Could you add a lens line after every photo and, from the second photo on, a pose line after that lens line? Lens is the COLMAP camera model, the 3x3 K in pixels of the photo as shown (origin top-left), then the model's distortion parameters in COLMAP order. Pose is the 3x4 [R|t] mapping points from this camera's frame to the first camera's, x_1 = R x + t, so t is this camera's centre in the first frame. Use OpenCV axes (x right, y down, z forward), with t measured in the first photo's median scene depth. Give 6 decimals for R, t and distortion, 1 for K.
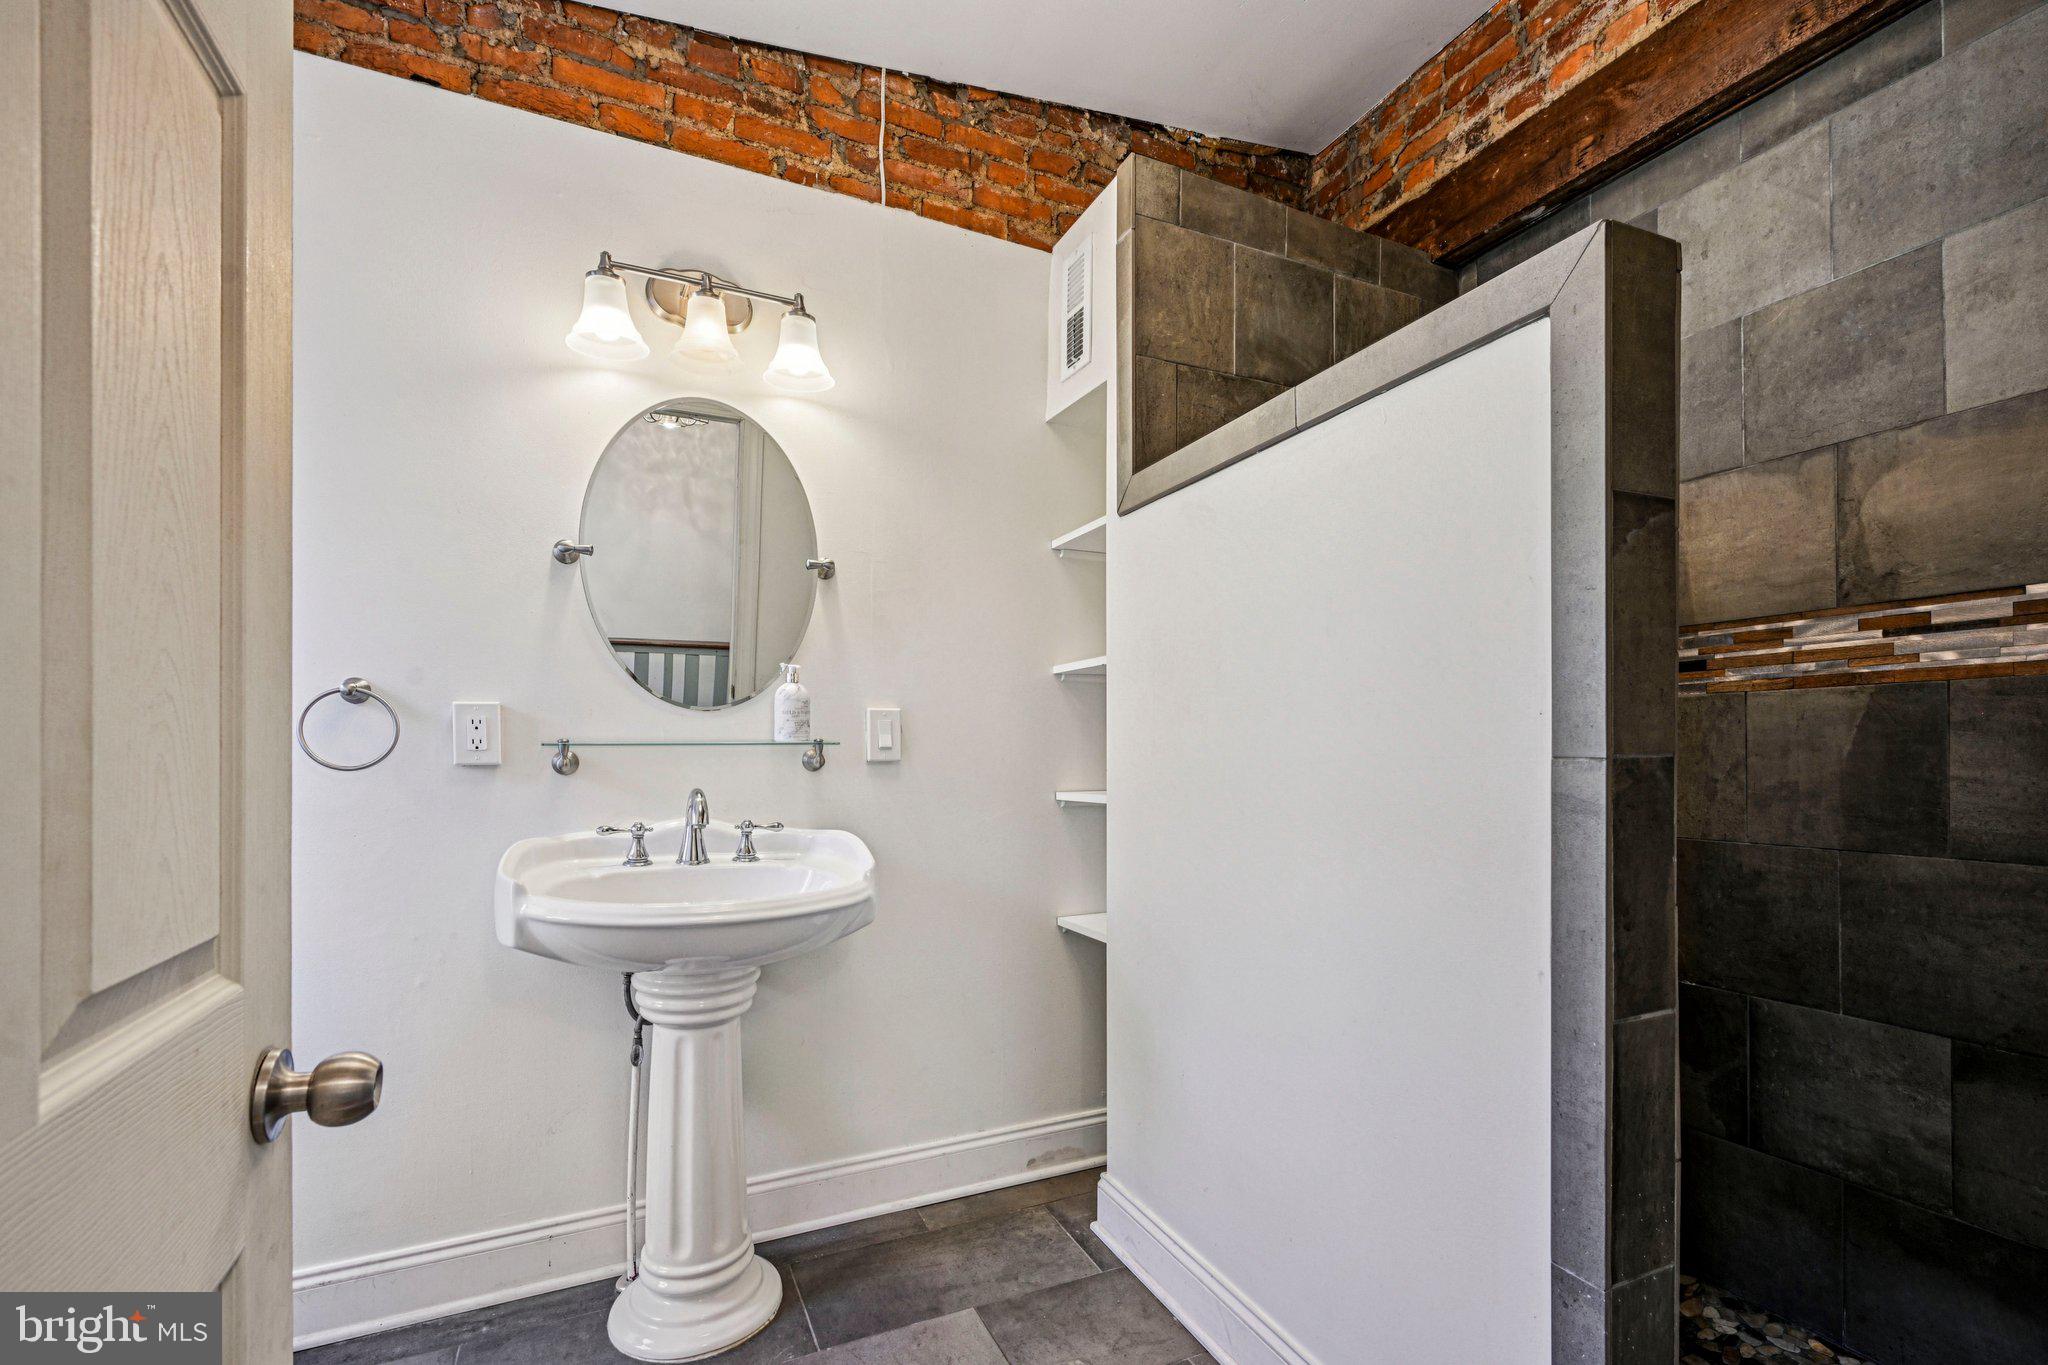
lens RADIAL K [[912.8, 0, 1049.5], [0, 912.8, 746.2], [0, 0, 1]] dist [-0.001613, 0.000178]
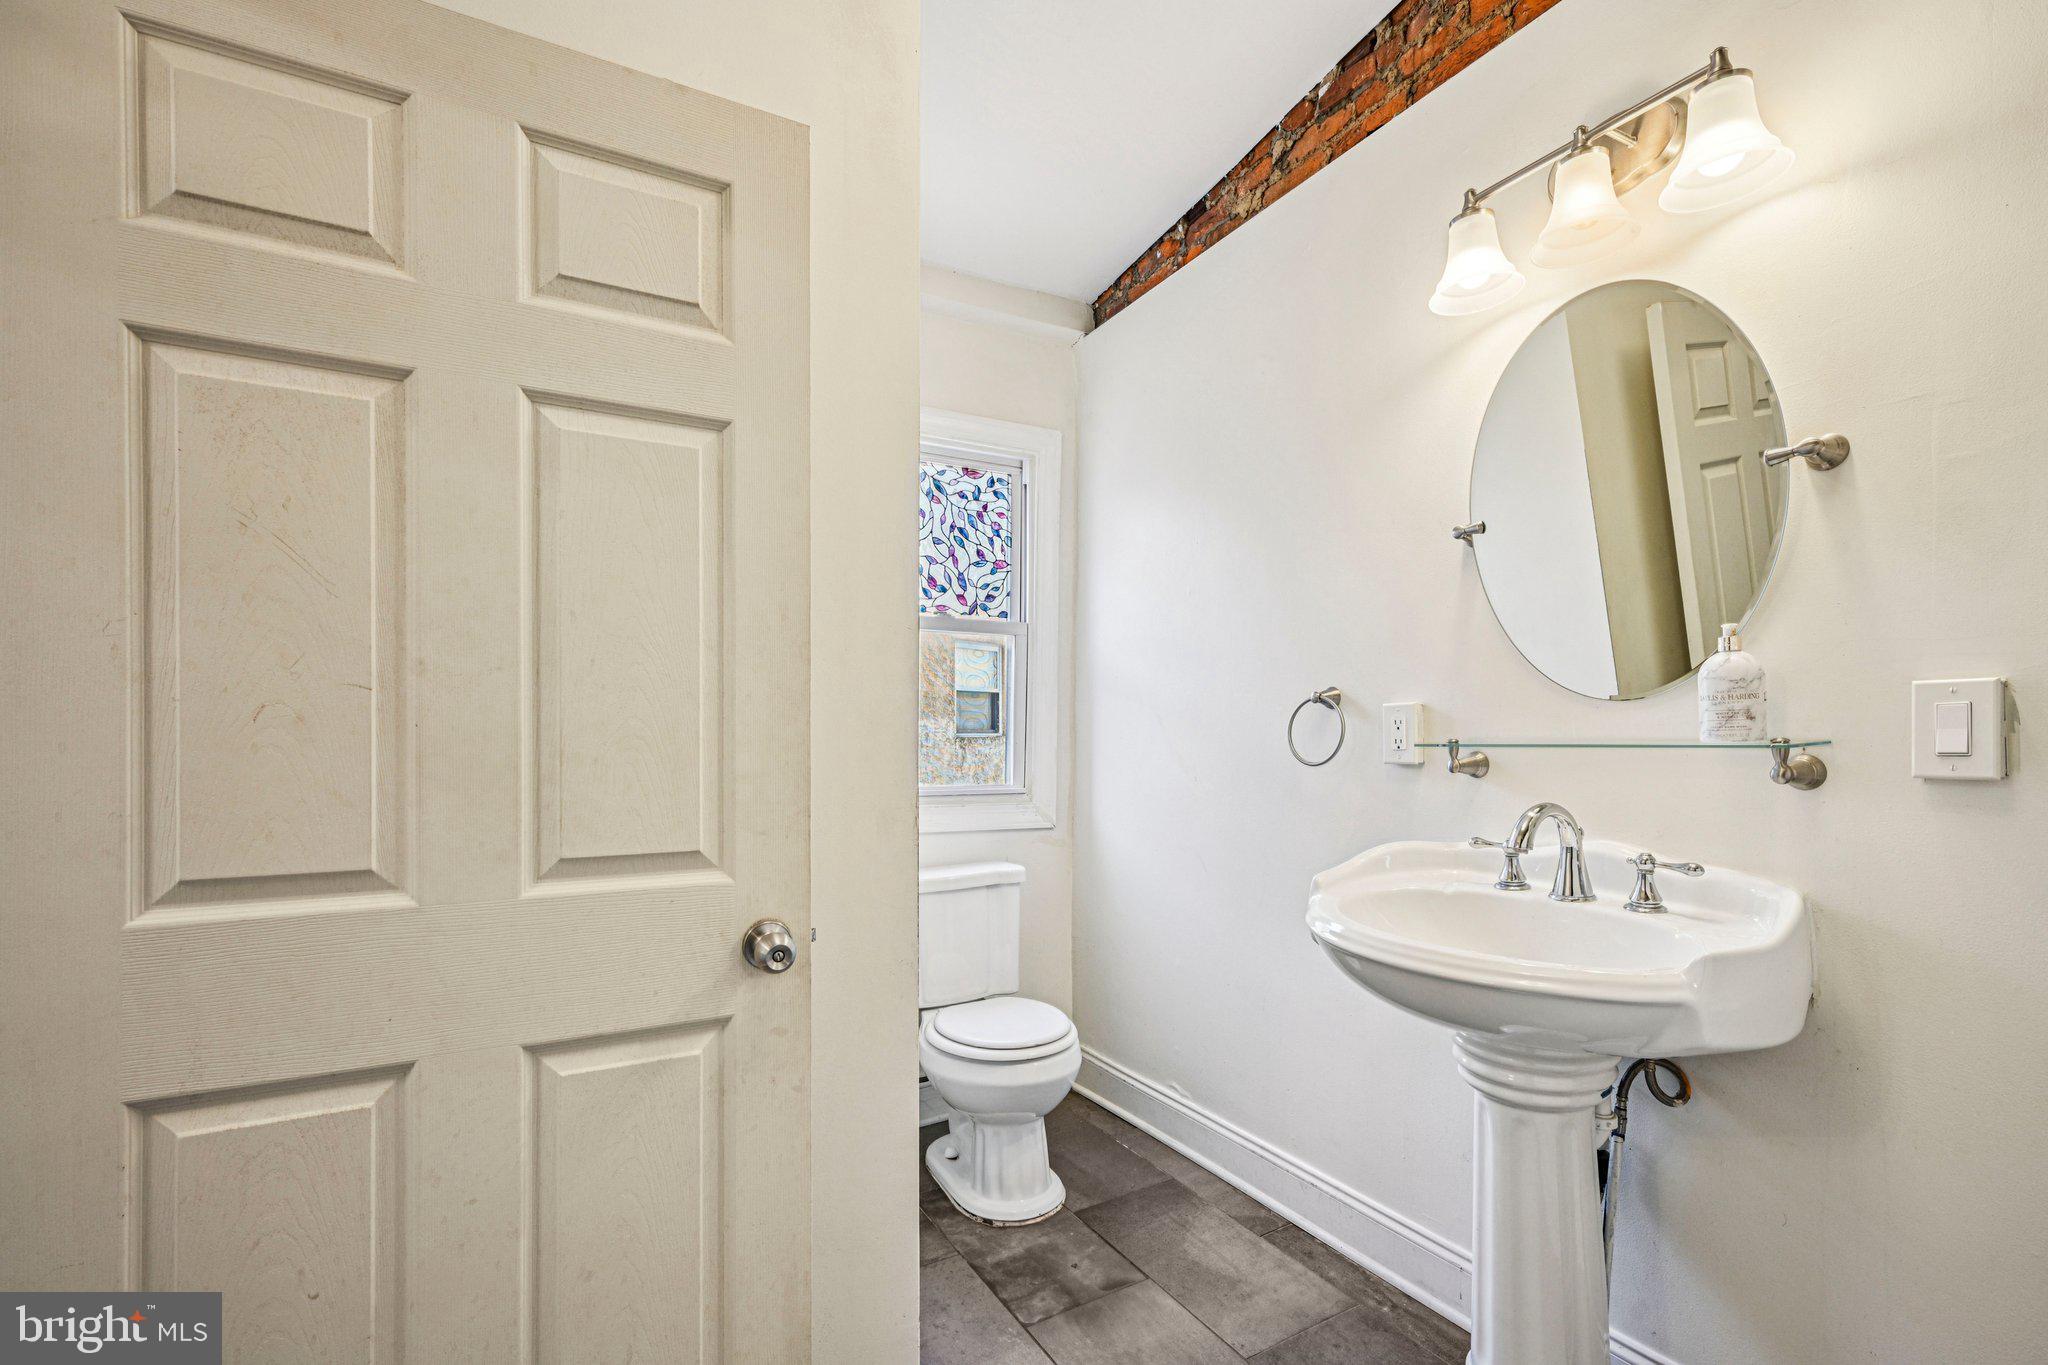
lens RADIAL K [[912.8, 0, 1042.6], [0, 912.8, 739.9], [0, 0, 1]] dist [-0.001613, 0.000178]
pose [[0.065570, 0.004599, -0.997837, 0.469823], [0.004601, 0.999977, 0.004912, -0.017392], [0.997837, -0.004913, 0.065547, 0.664537]]
